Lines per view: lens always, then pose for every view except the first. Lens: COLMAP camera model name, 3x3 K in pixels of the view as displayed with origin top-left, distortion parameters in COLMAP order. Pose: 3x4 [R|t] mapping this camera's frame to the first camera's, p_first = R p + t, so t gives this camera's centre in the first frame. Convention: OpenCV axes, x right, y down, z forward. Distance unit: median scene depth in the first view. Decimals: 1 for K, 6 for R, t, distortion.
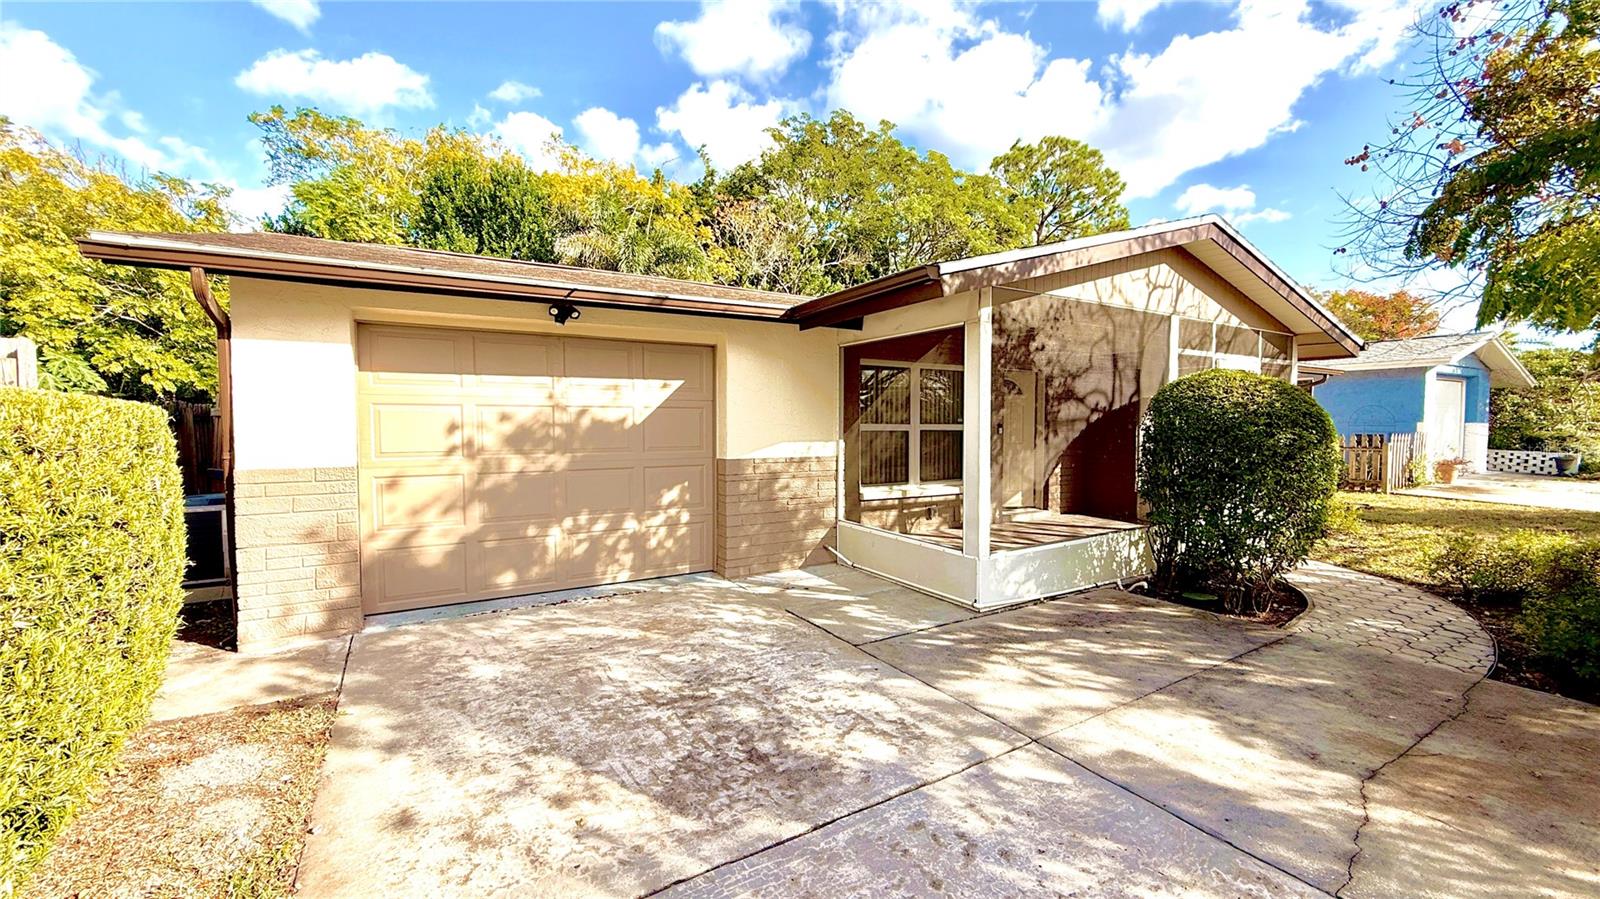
lens RADIAL K [[637.9, 0, 800.0], [0, 637.9, 449.5], [0, 0, 1]] dist [0.000268, -0.000190]
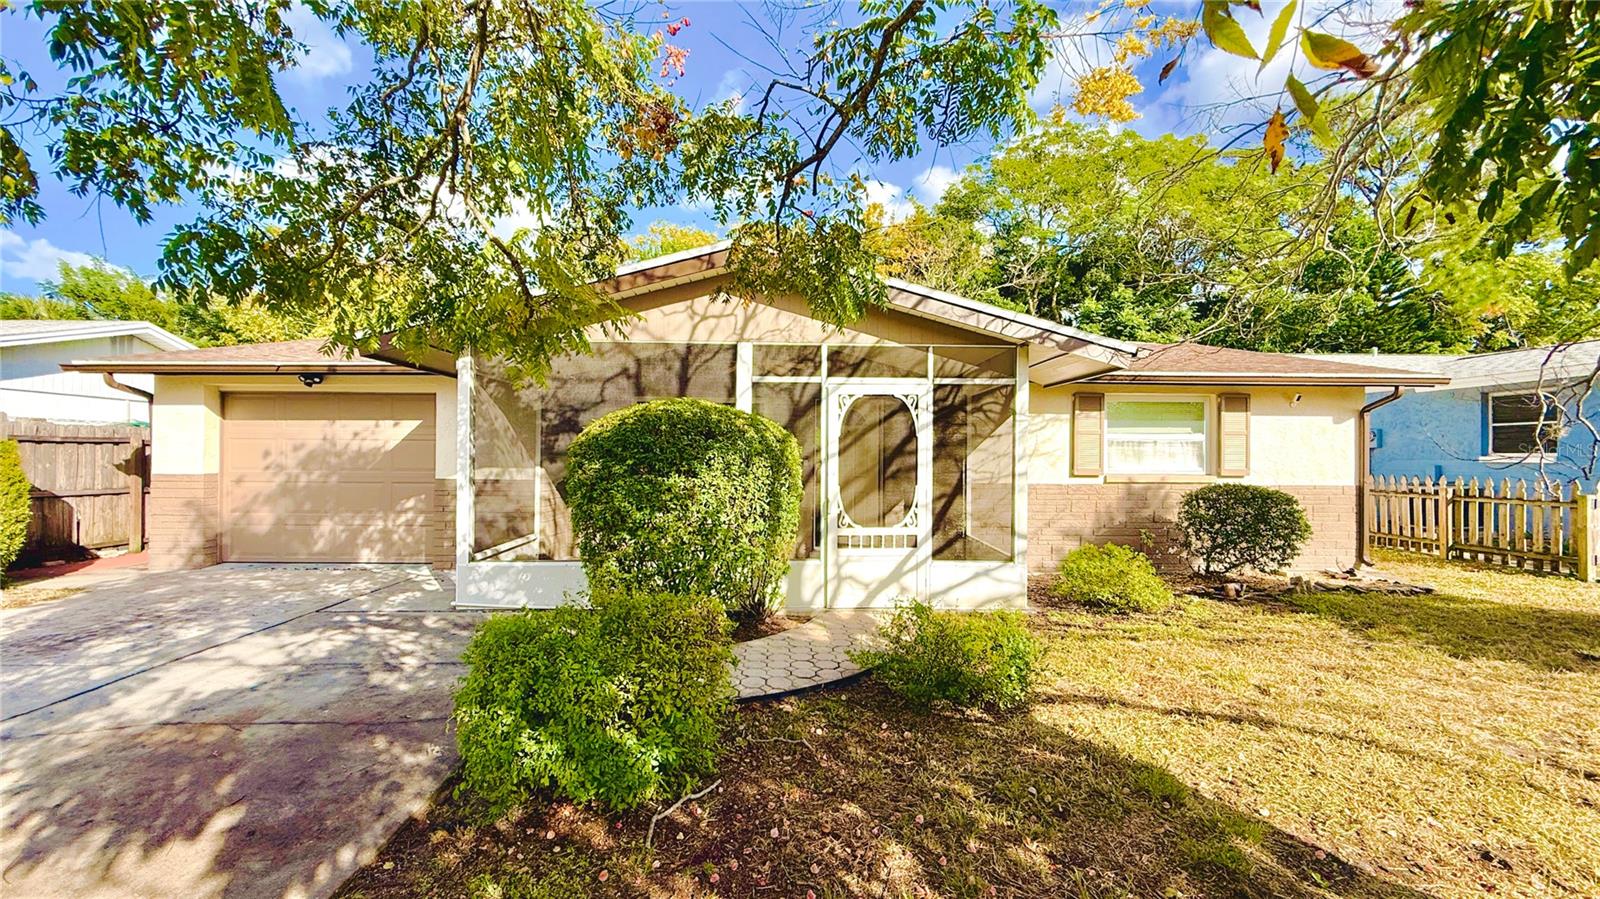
lens RADIAL K [[637.9, 0, 800.0], [0, 637.9, 449.5], [0, 0, 1]] dist [0.000268, -0.000190]
pose [[0.862897, 0.004764, -0.505357, 1.290055], [-0.027668, 0.998901, -0.037825, -0.016712], [0.504622, 0.046621, 0.862081, 0.243053]]
